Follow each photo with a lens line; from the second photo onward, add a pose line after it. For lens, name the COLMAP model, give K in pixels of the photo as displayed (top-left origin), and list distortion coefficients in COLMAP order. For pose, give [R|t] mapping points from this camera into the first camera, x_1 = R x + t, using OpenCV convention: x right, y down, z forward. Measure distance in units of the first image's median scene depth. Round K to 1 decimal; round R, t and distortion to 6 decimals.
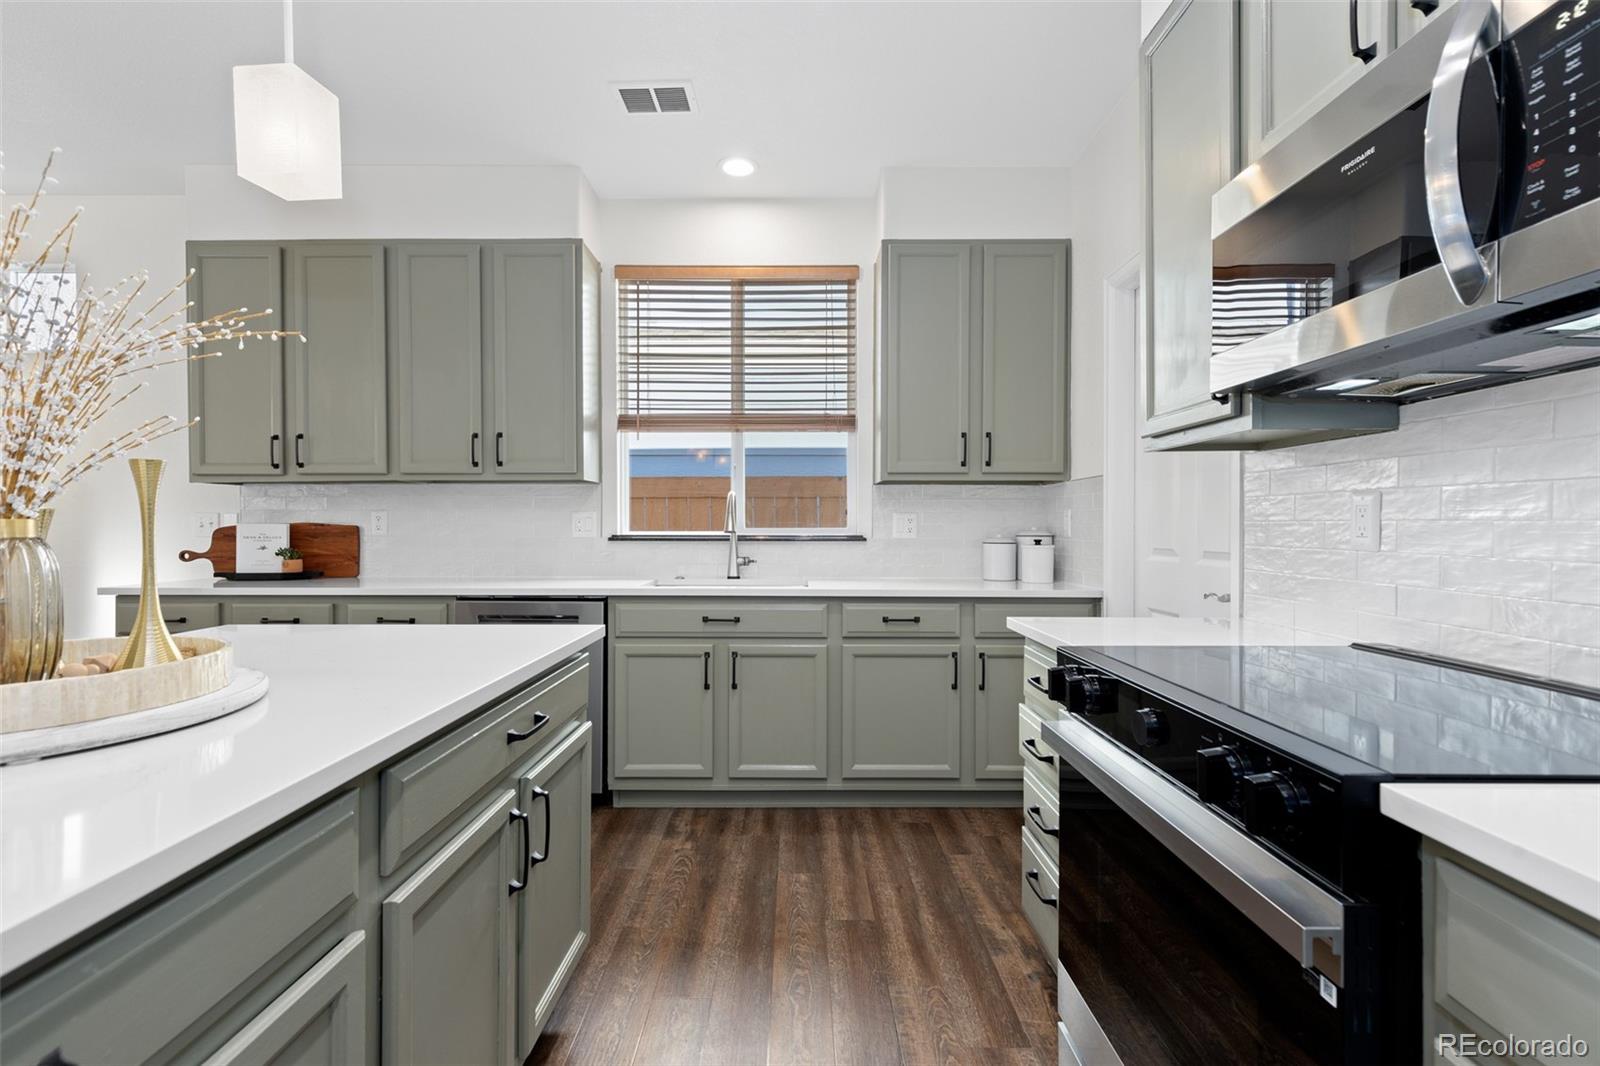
lens RADIAL K [[730.3, 0, 794.1], [0, 730.3, 529.0], [0, 0, 1]] dist [0.012355, -0.003723]
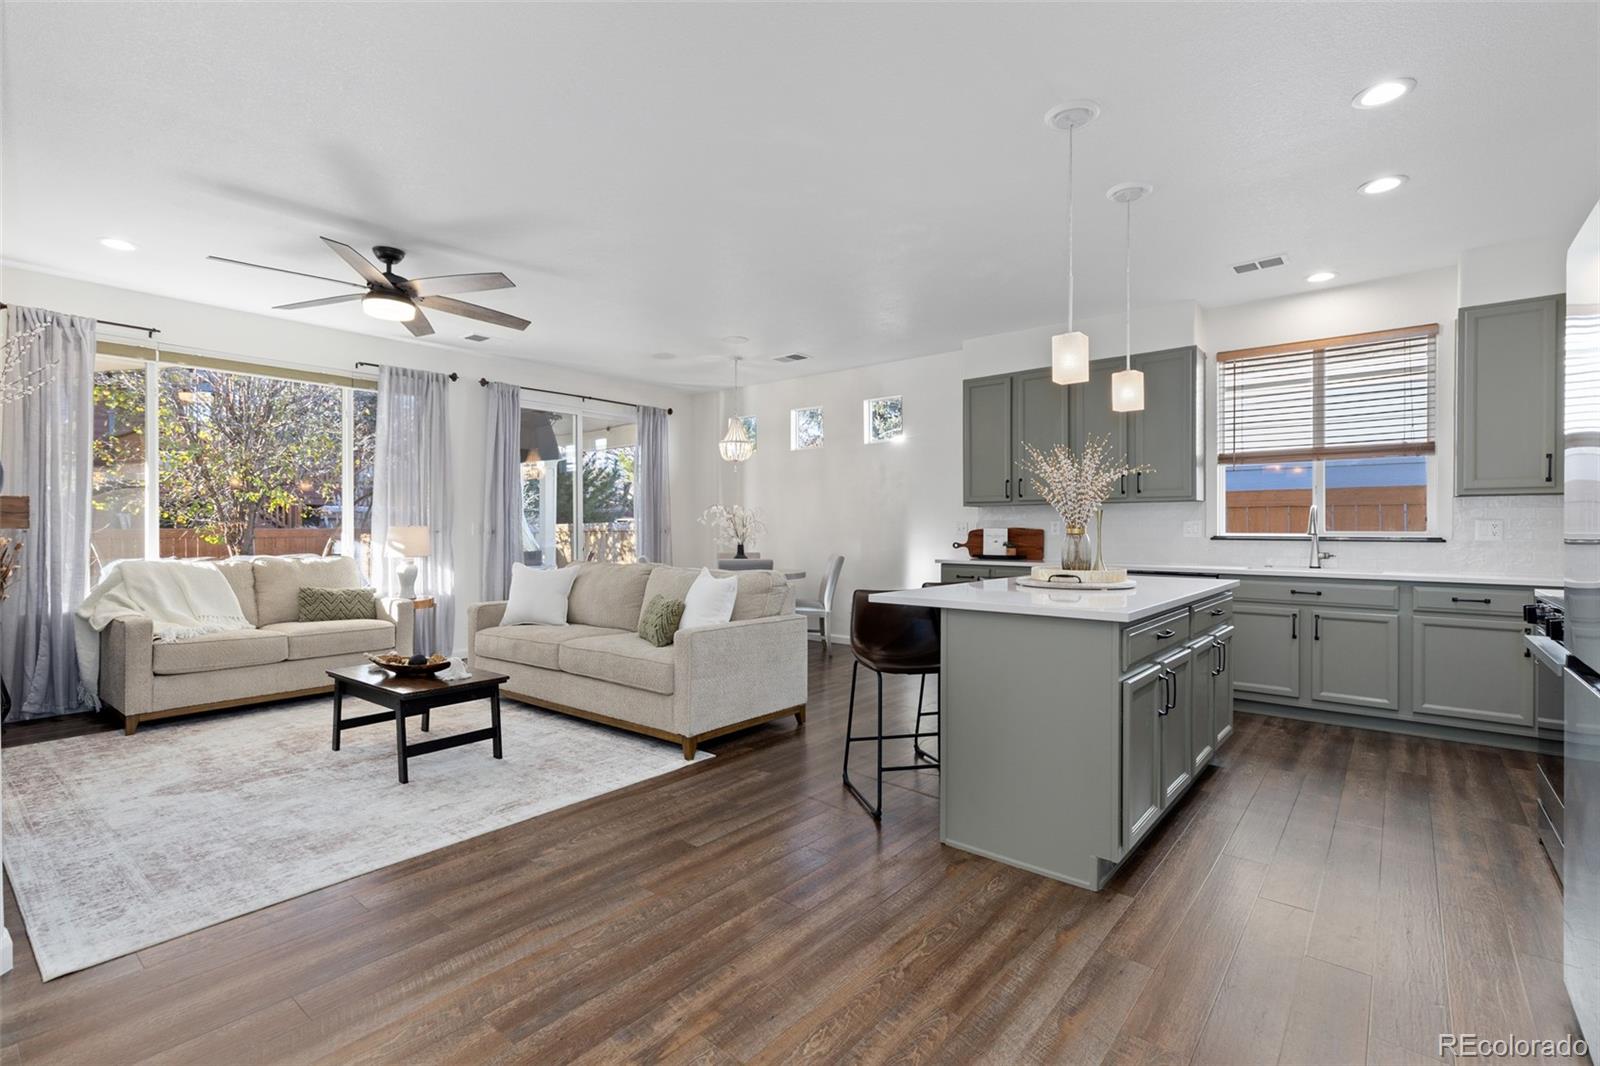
lens RADIAL K [[730.3, 0, 791.9], [0, 730.3, 530.1], [0, 0, 1]] dist [0.012355, -0.003723]
pose [[0.771105, 0.002739, -0.636702, 0.039239], [-0.004325, 0.999990, -0.000936, 0.001387], [0.636693, 0.003475, 0.771110, -0.720229]]
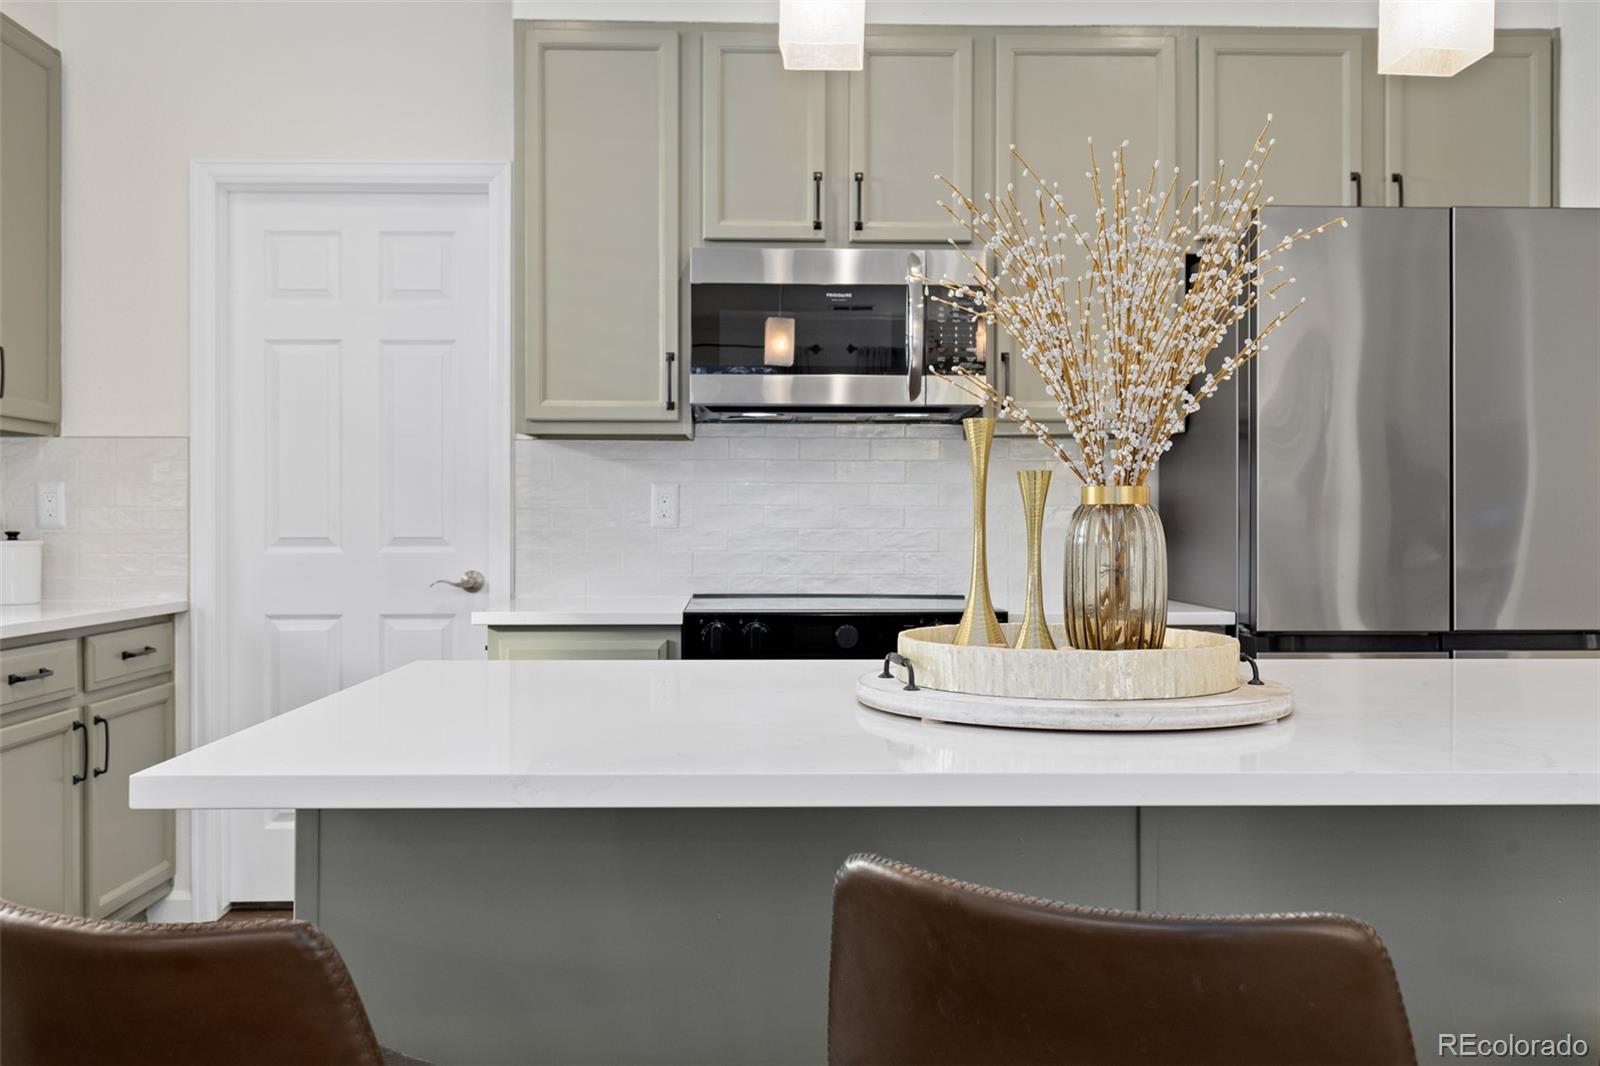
lens RADIAL K [[1353.5, 0, 787.9], [0, 1353.5, 518.6], [0, 0, 1]] dist [0.005355, 0.011846]
pose [[-0.031006, 0.001487, 0.999518, -0.773867], [0.004063, 0.999991, -0.001361, 0.008140], [-0.999511, 0.004019, -0.031012, 0.396722]]
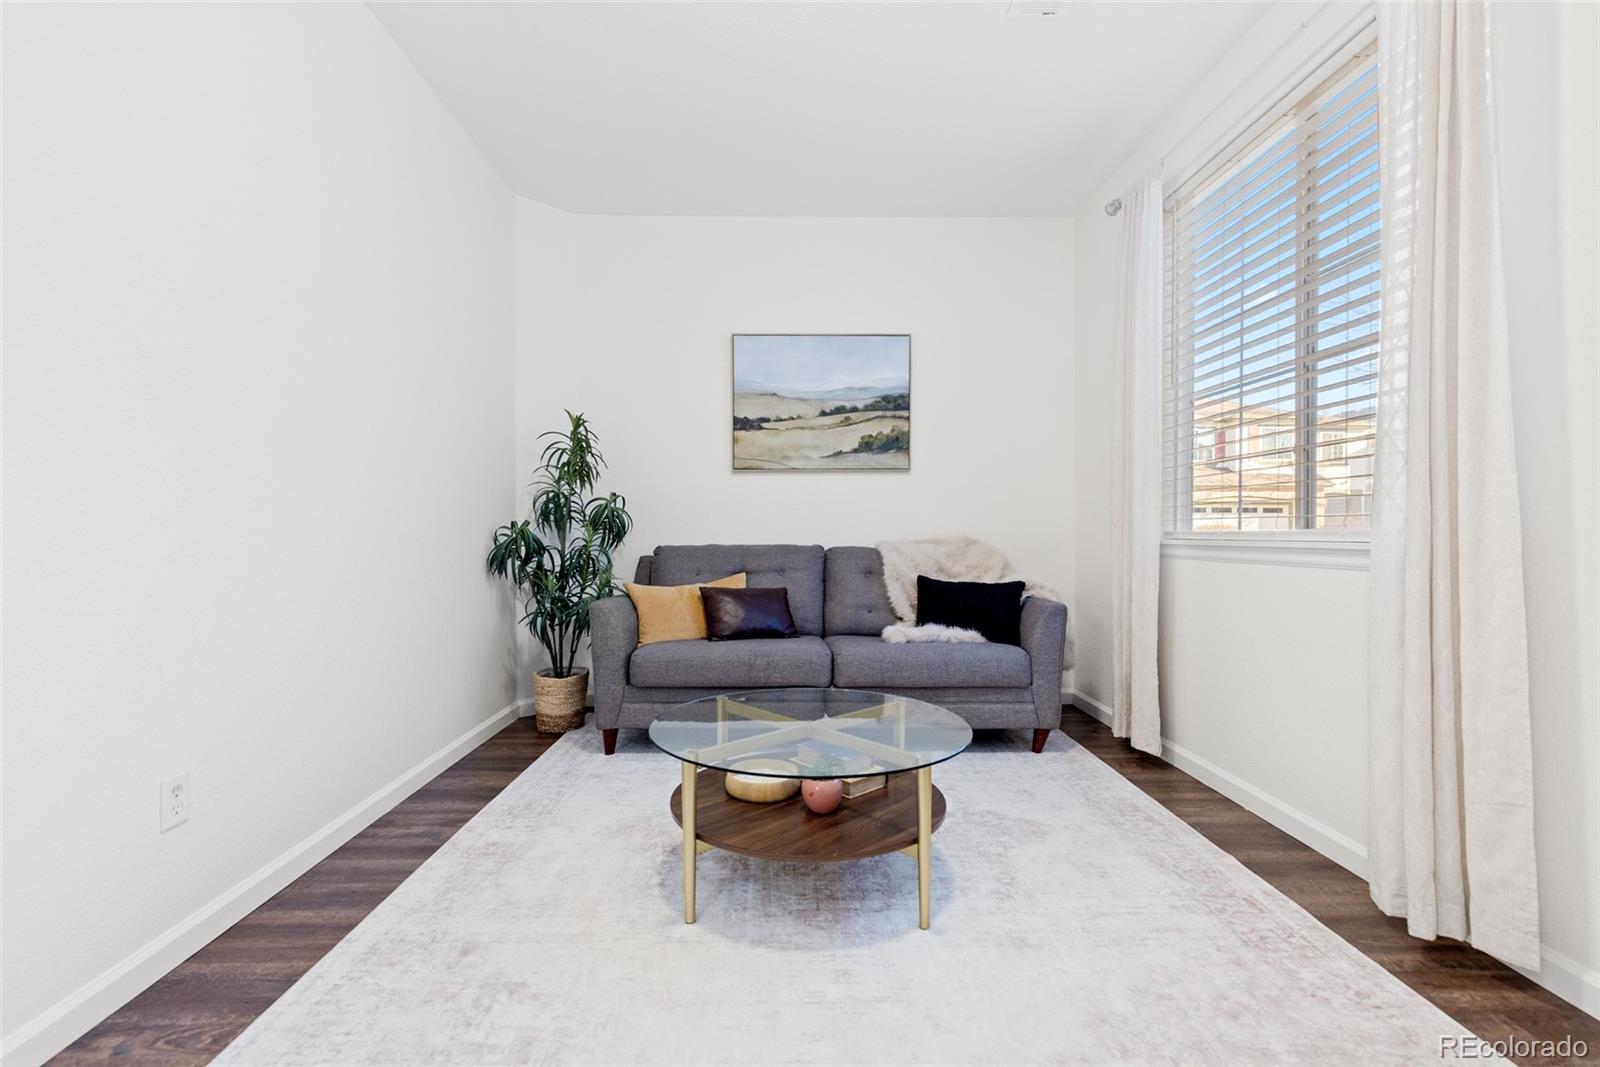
lens RADIAL K [[730.3, 0, 796.2], [0, 730.3, 533.4], [0, 0, 1]] dist [0.012355, -0.003723]
pose [[-0.015083, -0.003719, 0.999879, -1.887765], [0.003451, 0.999987, 0.003771, 0.056371], [-0.999880, 0.003507, -0.015070, -0.261787]]
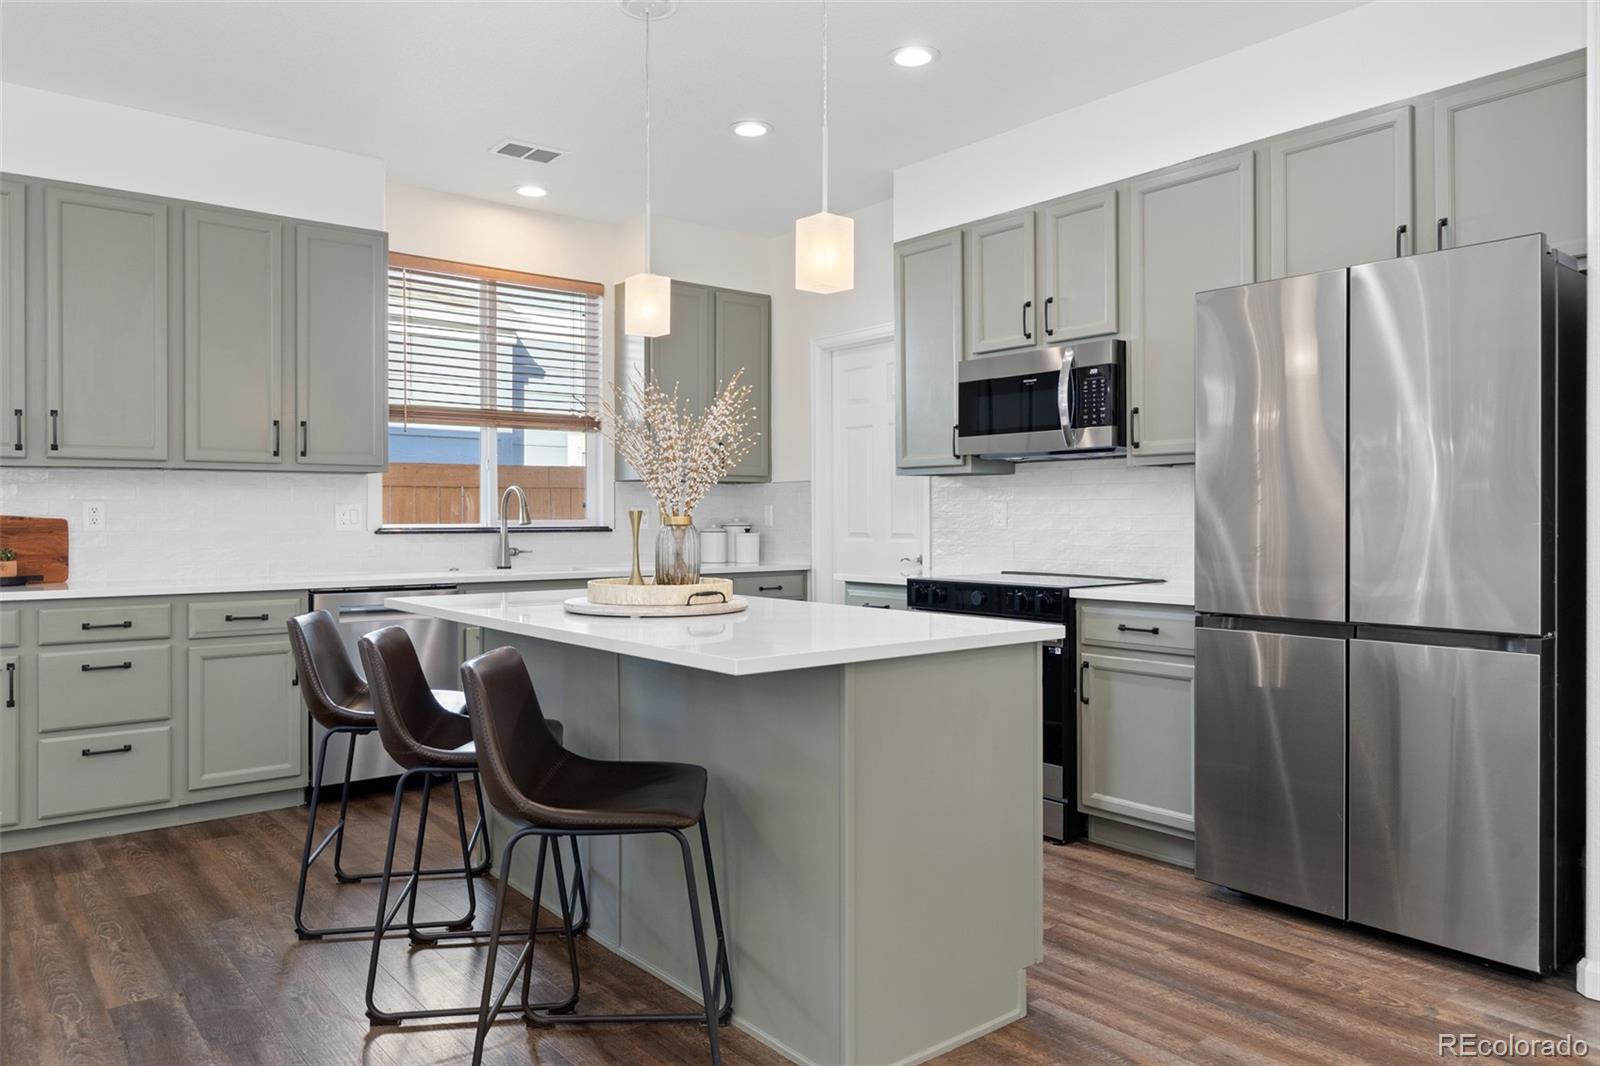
lens RADIAL K [[1084.3, 0, 791.1], [0, 1084.3, 516.1], [0, 0, 1]] dist [-0.002140, -0.001309]
pose [[0.774567, -0.001384, 0.632490, -0.771895], [0.004526, 0.999984, -0.003354, -0.000475], [-0.632476, 0.005461, 0.774561, -0.480624]]
